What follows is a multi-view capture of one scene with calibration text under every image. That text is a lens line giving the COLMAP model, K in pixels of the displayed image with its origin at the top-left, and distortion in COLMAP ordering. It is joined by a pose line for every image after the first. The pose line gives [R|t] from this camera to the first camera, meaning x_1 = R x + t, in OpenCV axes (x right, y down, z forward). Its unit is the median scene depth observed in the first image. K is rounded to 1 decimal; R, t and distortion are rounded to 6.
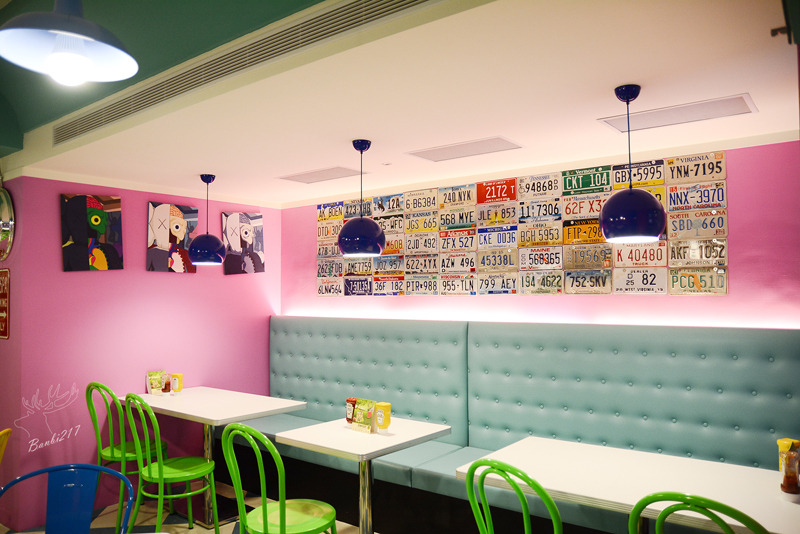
lens RADIAL K [[608.1, 0, 400.0], [0, 608.1, 267.0], [0, 0, 1]] dist [-0.124438, 0.135228]
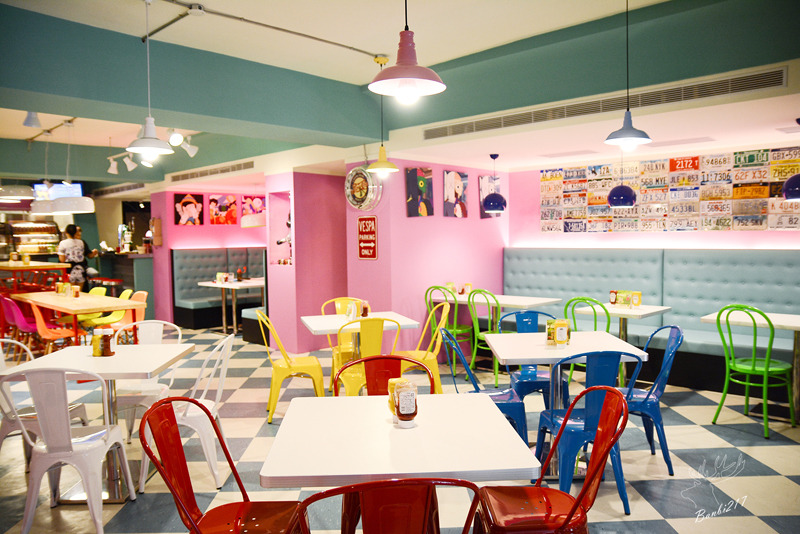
lens RADIAL K [[608.1, 0, 400.0], [0, 608.1, 267.0], [0, 0, 1]] dist [-0.124438, 0.135228]
pose [[0.994539, 0.001697, -0.104355, -0.400951], [0.007914, 0.995763, 0.091613, -0.008495], [0.104068, -0.091939, 0.990312, -0.594556]]
